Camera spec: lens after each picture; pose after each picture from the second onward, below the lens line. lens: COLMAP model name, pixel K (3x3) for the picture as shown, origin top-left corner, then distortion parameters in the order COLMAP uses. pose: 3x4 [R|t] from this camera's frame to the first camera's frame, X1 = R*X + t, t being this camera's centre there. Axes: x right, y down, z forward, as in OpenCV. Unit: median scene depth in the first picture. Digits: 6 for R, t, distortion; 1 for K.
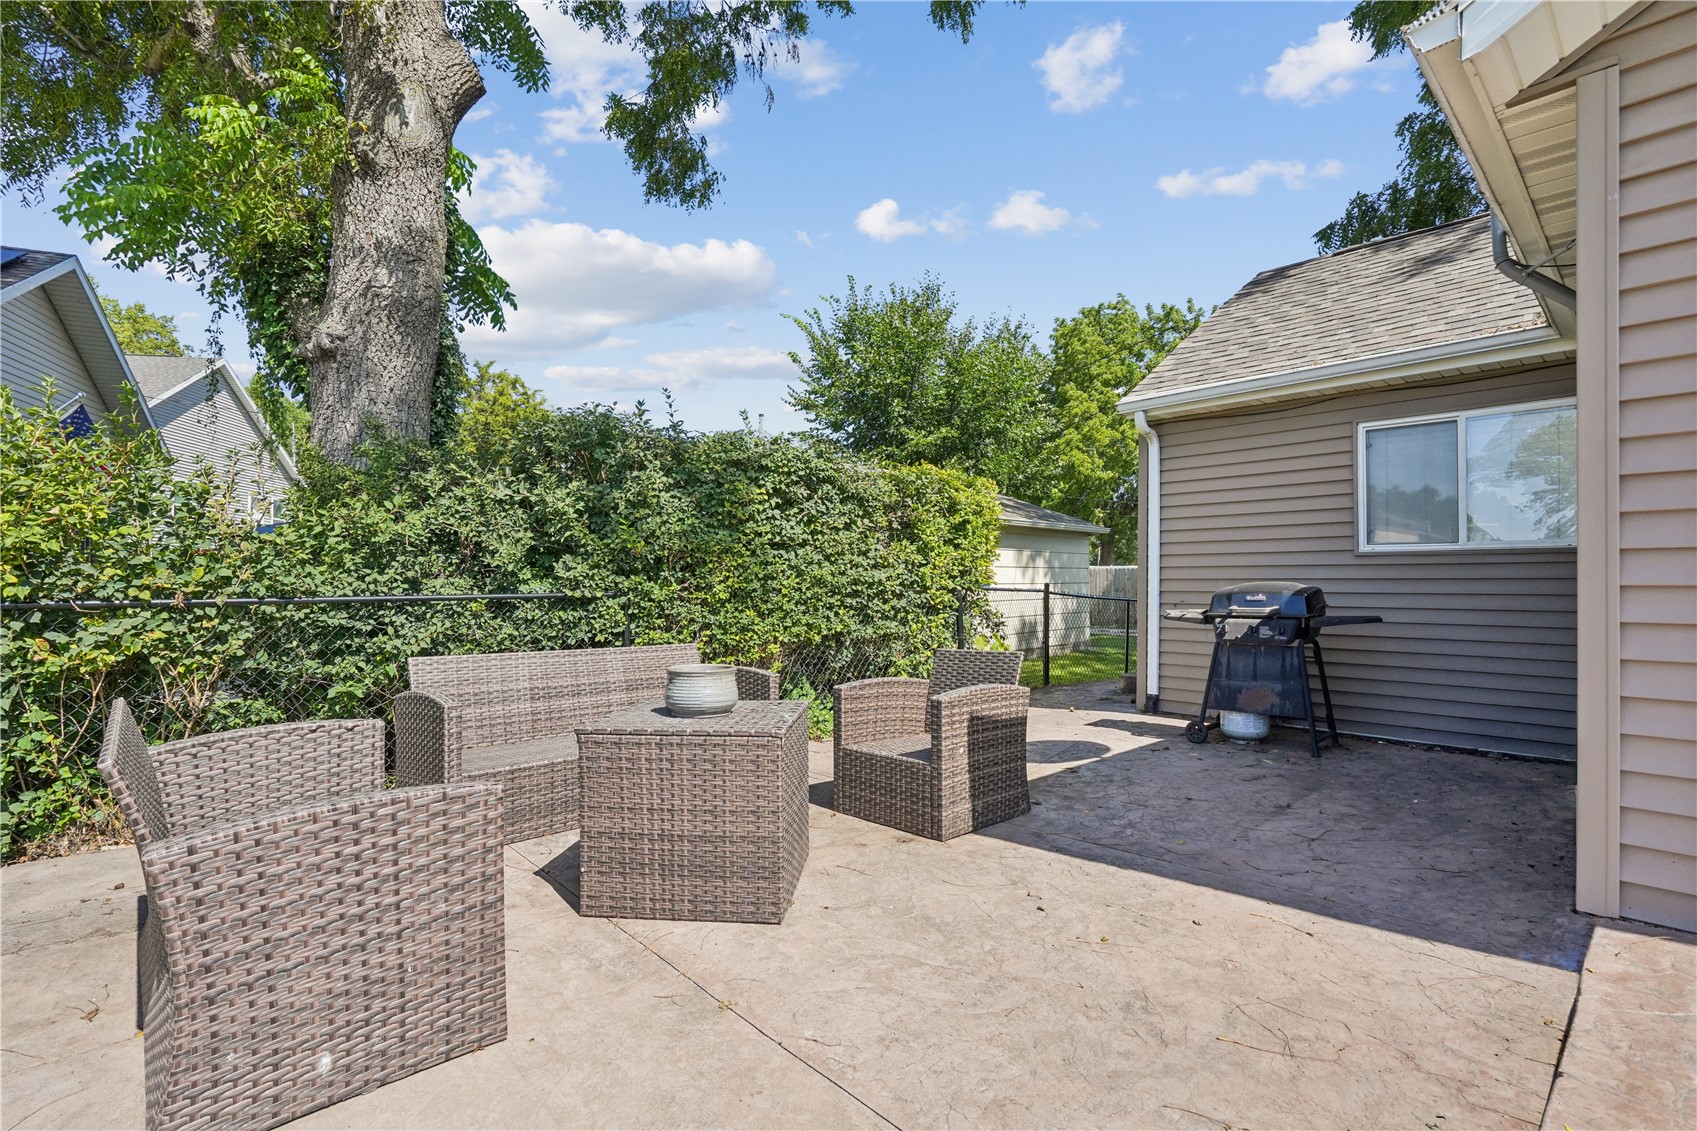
lens RADIAL K [[782.9, 0, 866.2], [0, 782.9, 573.1], [0, 0, 1]] dist [-0.014957, 0.003411]
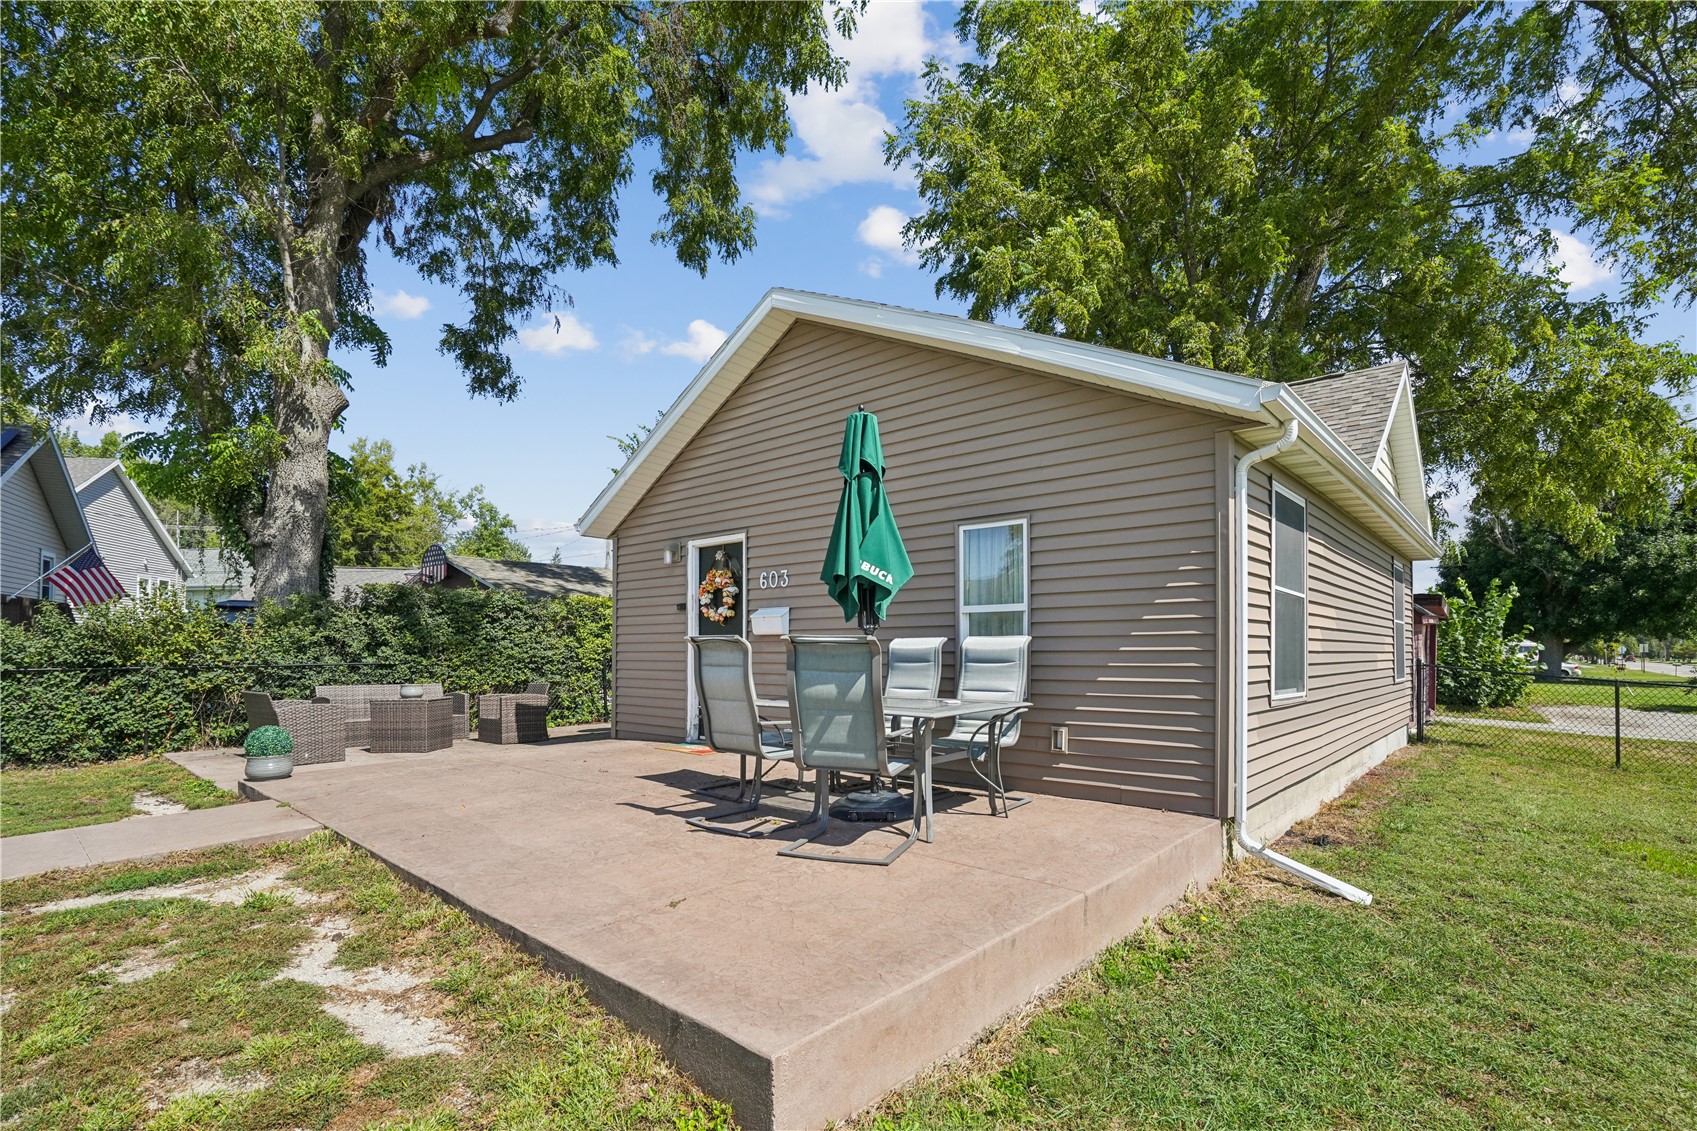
lens RADIAL K [[782.9, 0, 841.7], [0, 782.9, 631.8], [0, 0, 1]] dist [-0.014957, 0.003411]
pose [[0.995413, -0.001448, 0.095662, 0.749386], [0.002469, 0.999941, -0.010560, -0.037516], [-0.095641, 0.010748, 0.995358, -1.437008]]
